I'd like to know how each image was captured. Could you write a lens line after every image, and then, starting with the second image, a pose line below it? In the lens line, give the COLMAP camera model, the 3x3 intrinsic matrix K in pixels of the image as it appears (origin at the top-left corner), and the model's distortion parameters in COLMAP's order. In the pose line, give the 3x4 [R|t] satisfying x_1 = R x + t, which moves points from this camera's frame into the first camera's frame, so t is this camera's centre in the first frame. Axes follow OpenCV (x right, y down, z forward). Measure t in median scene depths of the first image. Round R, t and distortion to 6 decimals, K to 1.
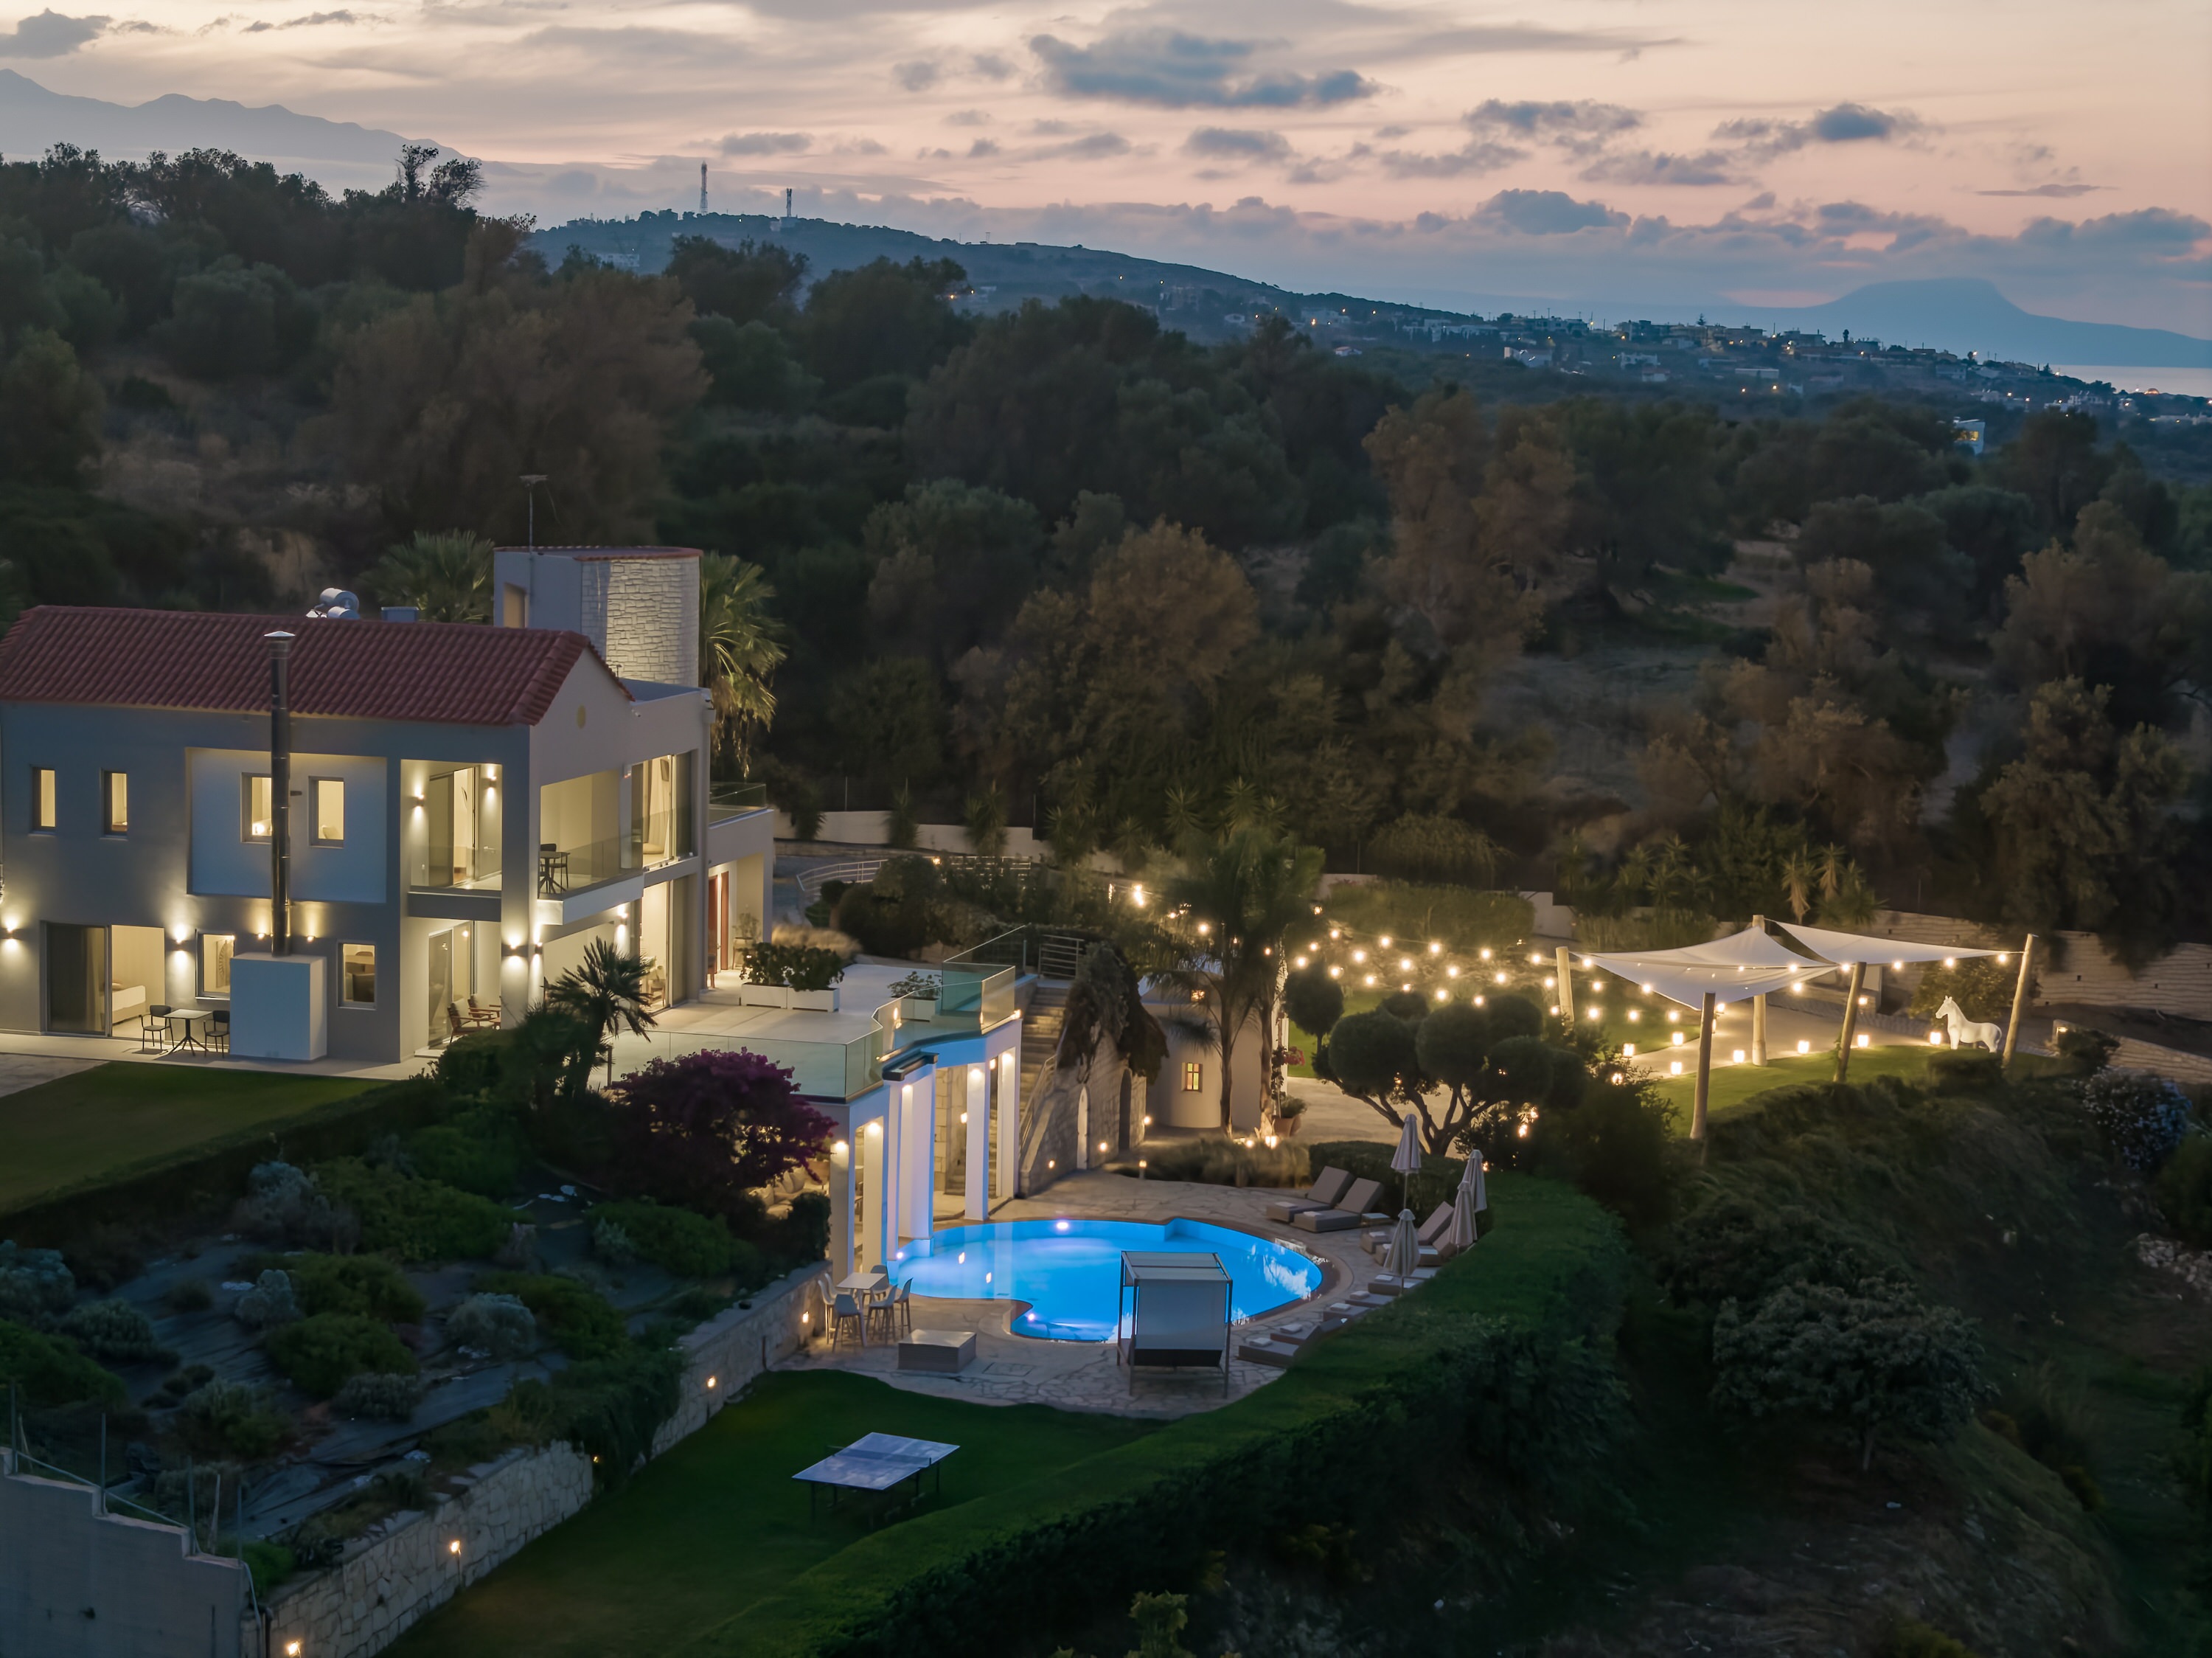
lens RADIAL K [[4424.7, 0, 1112.6], [0, 4424.7, 831.2], [0, 0, 1]] dist [0.008146, 0.172356]
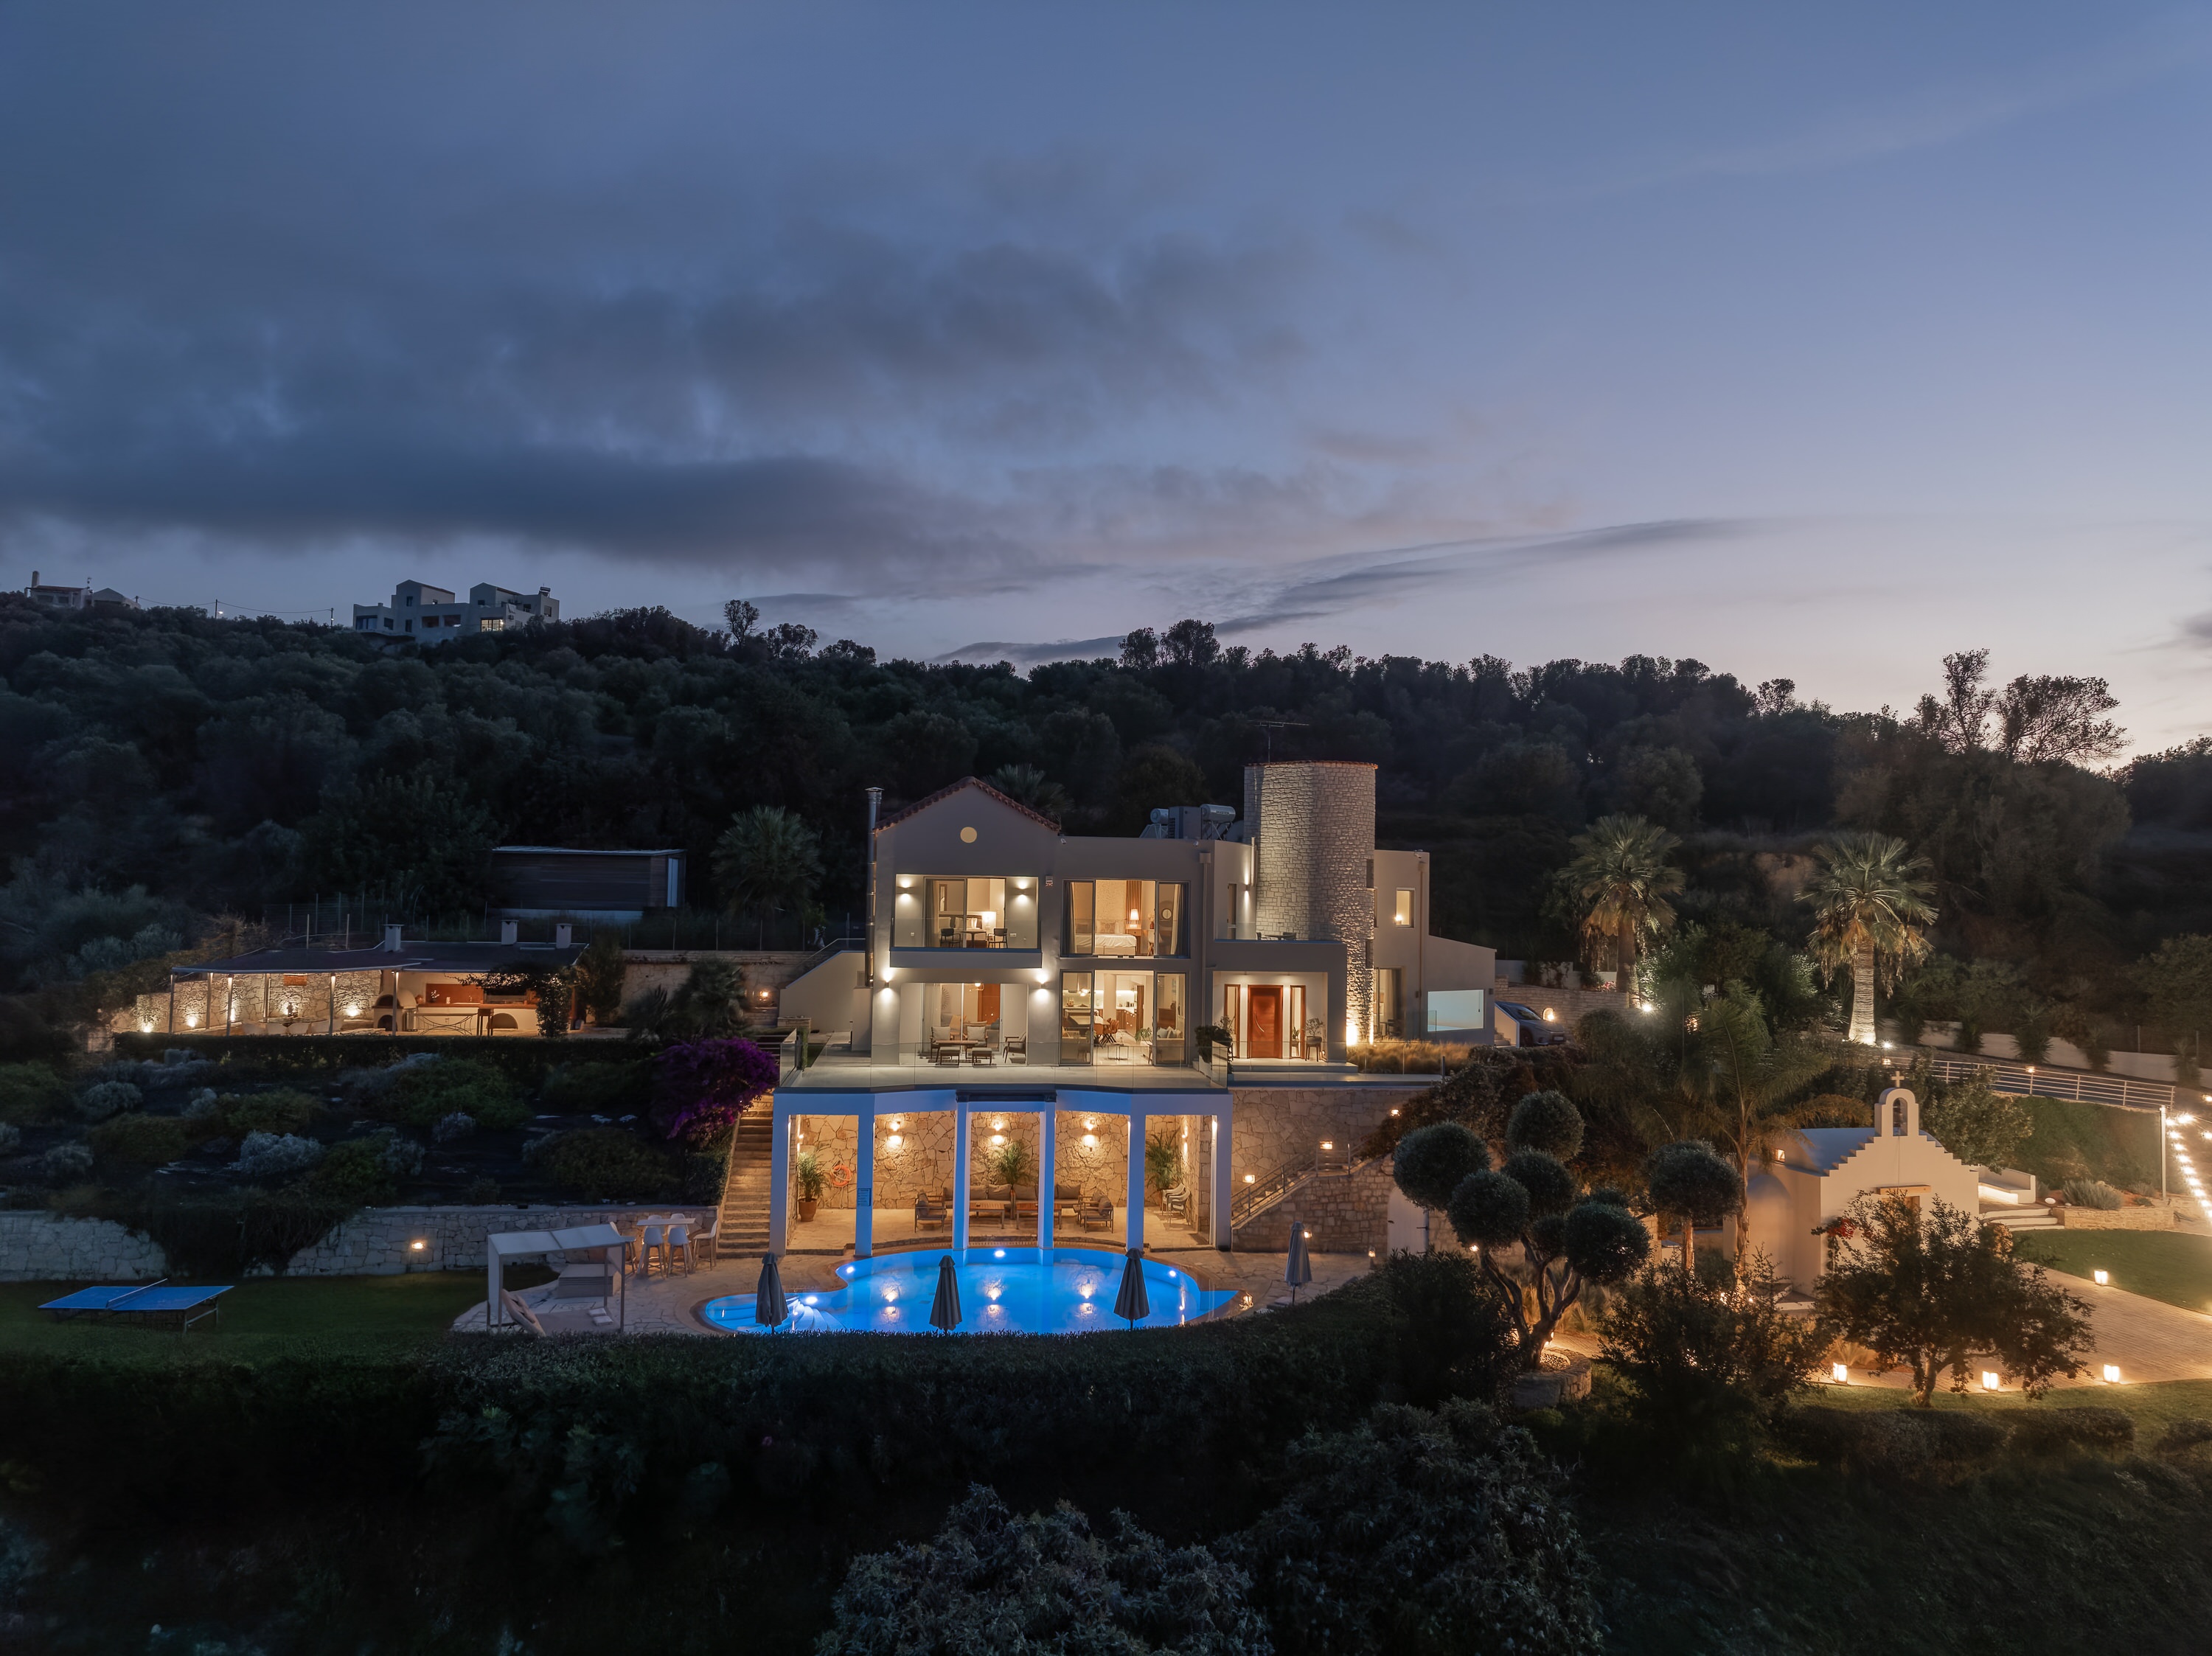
lens RADIAL K [[1520.2, 0, 1120.0], [0, 1520.2, 834.3], [0, 0, 1]] dist [-0.005668, 0.002499]
pose [[0.387833, -0.060101, -0.919768, 0.318872], [-0.112958, 0.987251, -0.112141, 0.021244], [0.914782, 0.147387, 0.376099, 0.766958]]
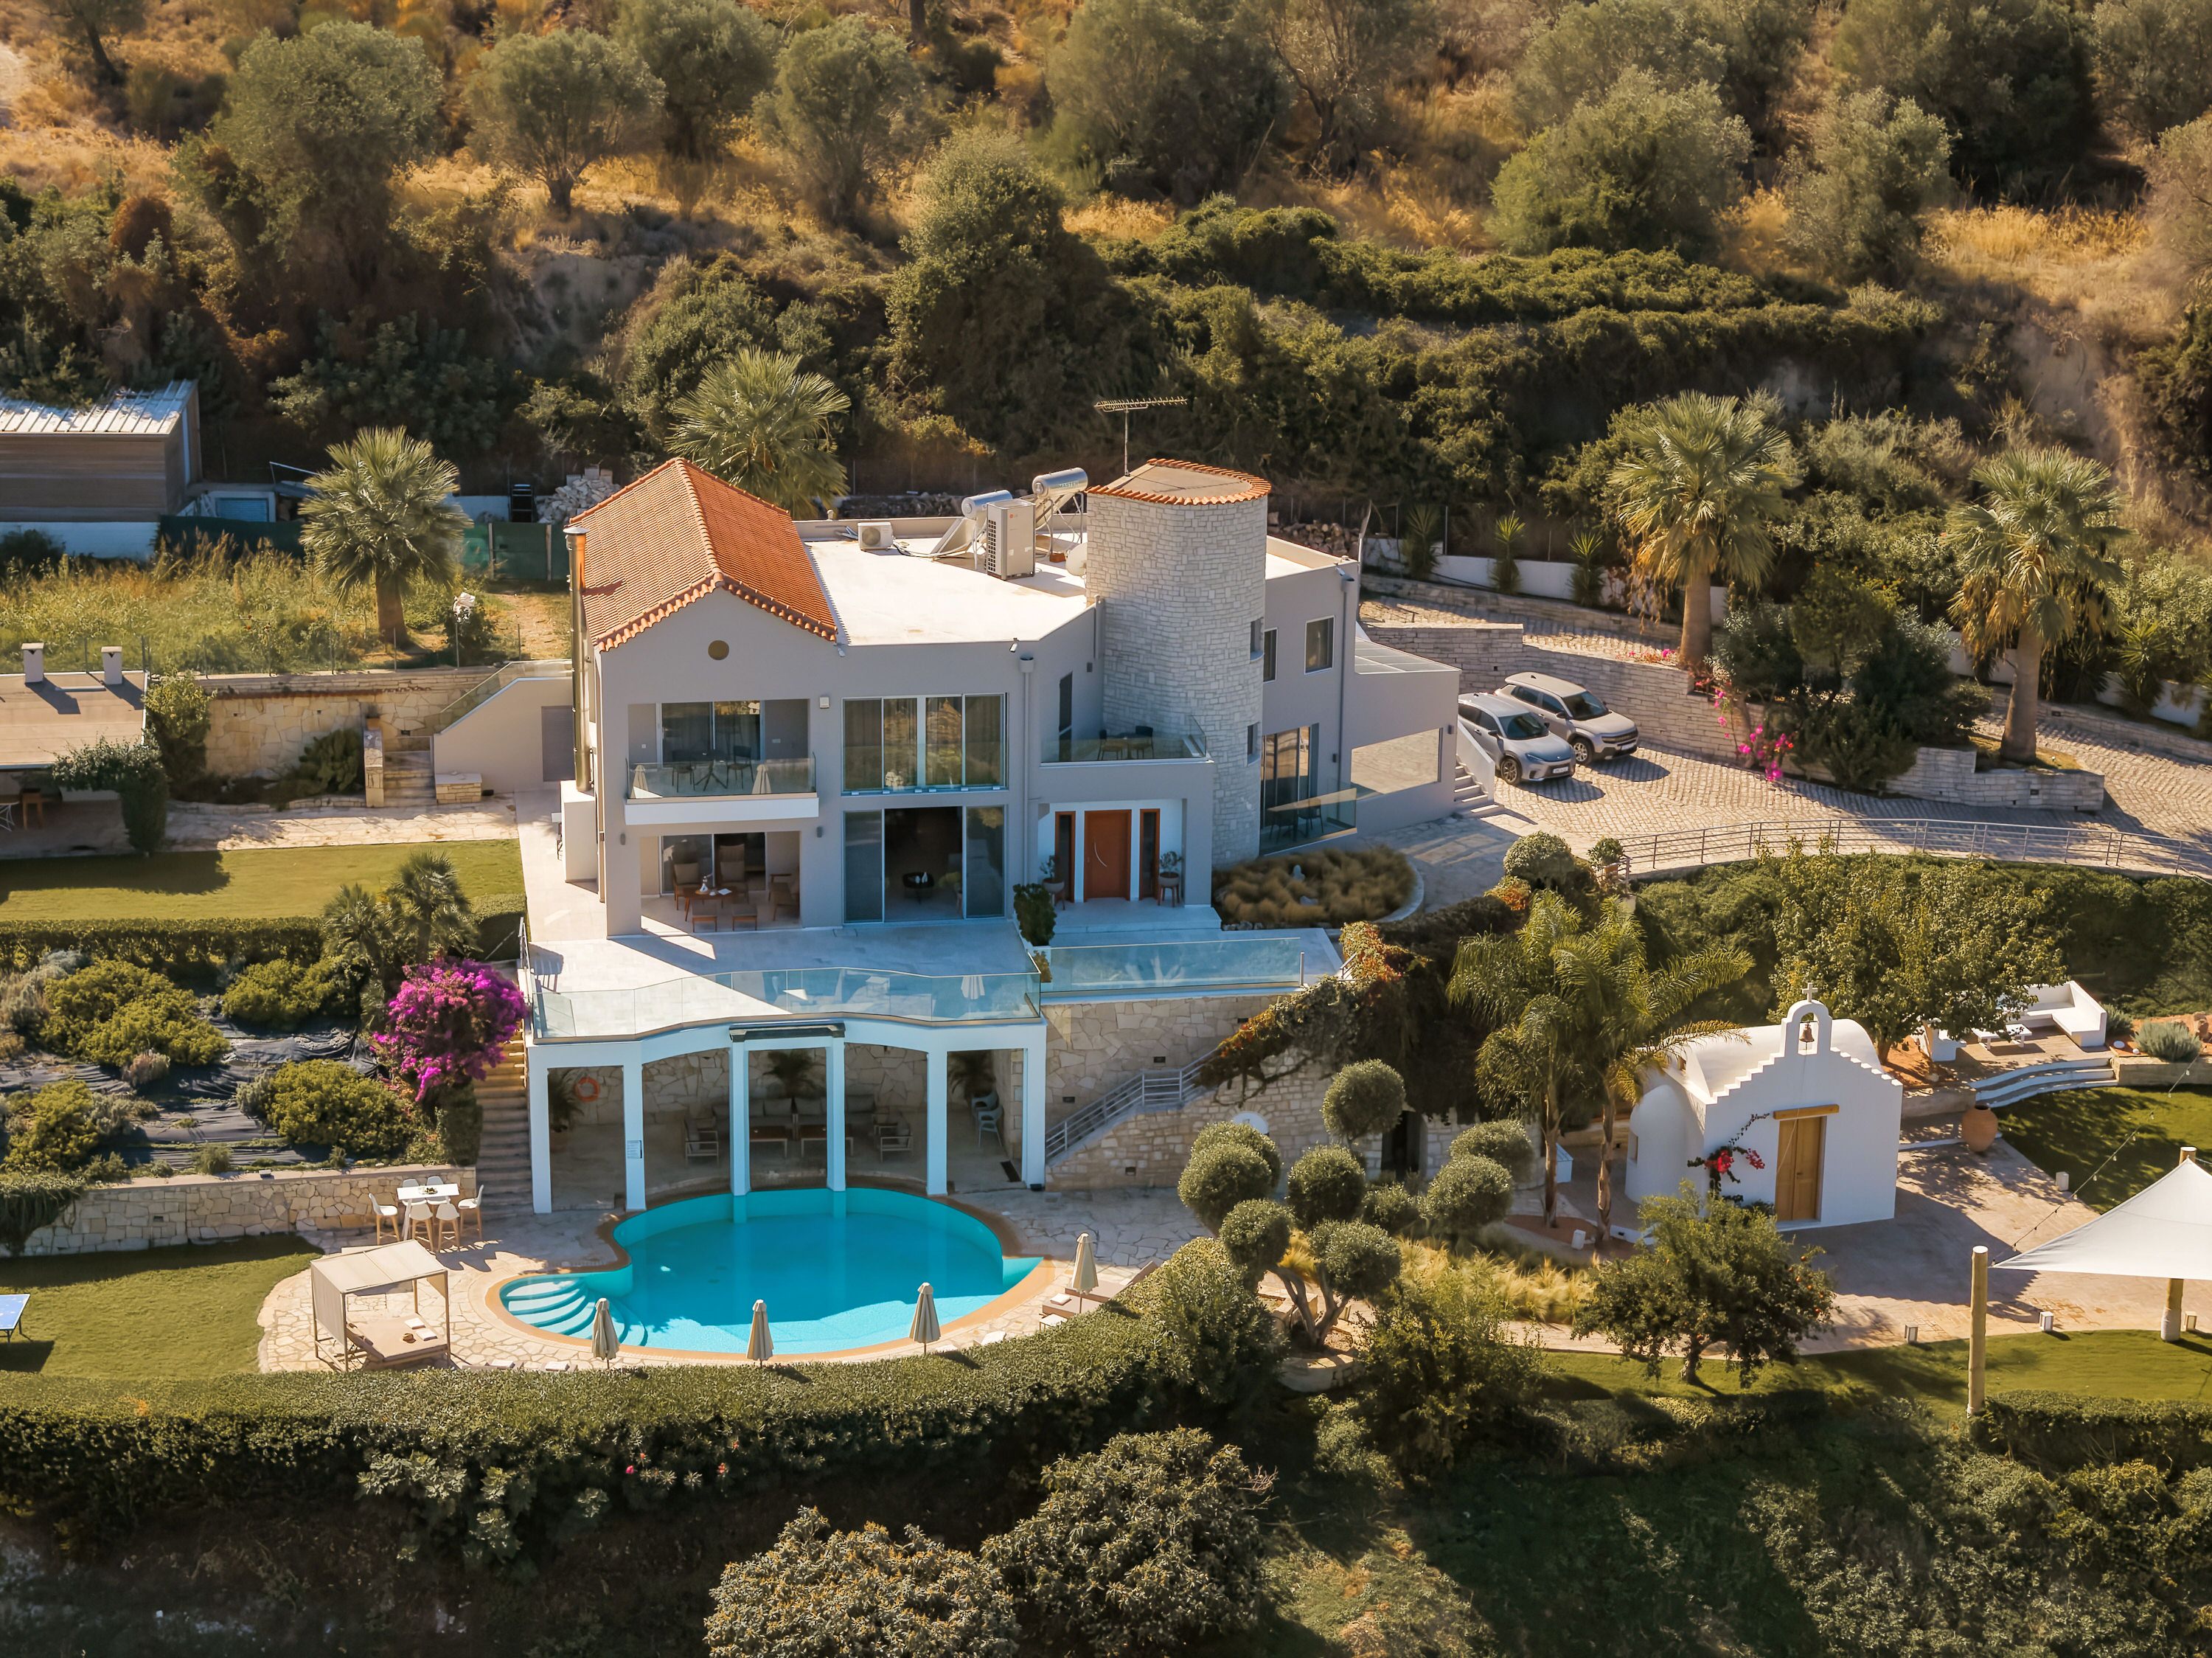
lens RADIAL K [[4424.7, 0, 1112.6], [0, 4424.7, 831.2], [0, 0, 1]] dist [0.008146, 0.172356]
pose [[0.417582, 0.254489, -0.872273, 0.812787], [-0.106486, 0.967069, 0.231168, -0.224713], [0.902378, -0.003647, 0.430930, 0.542808]]
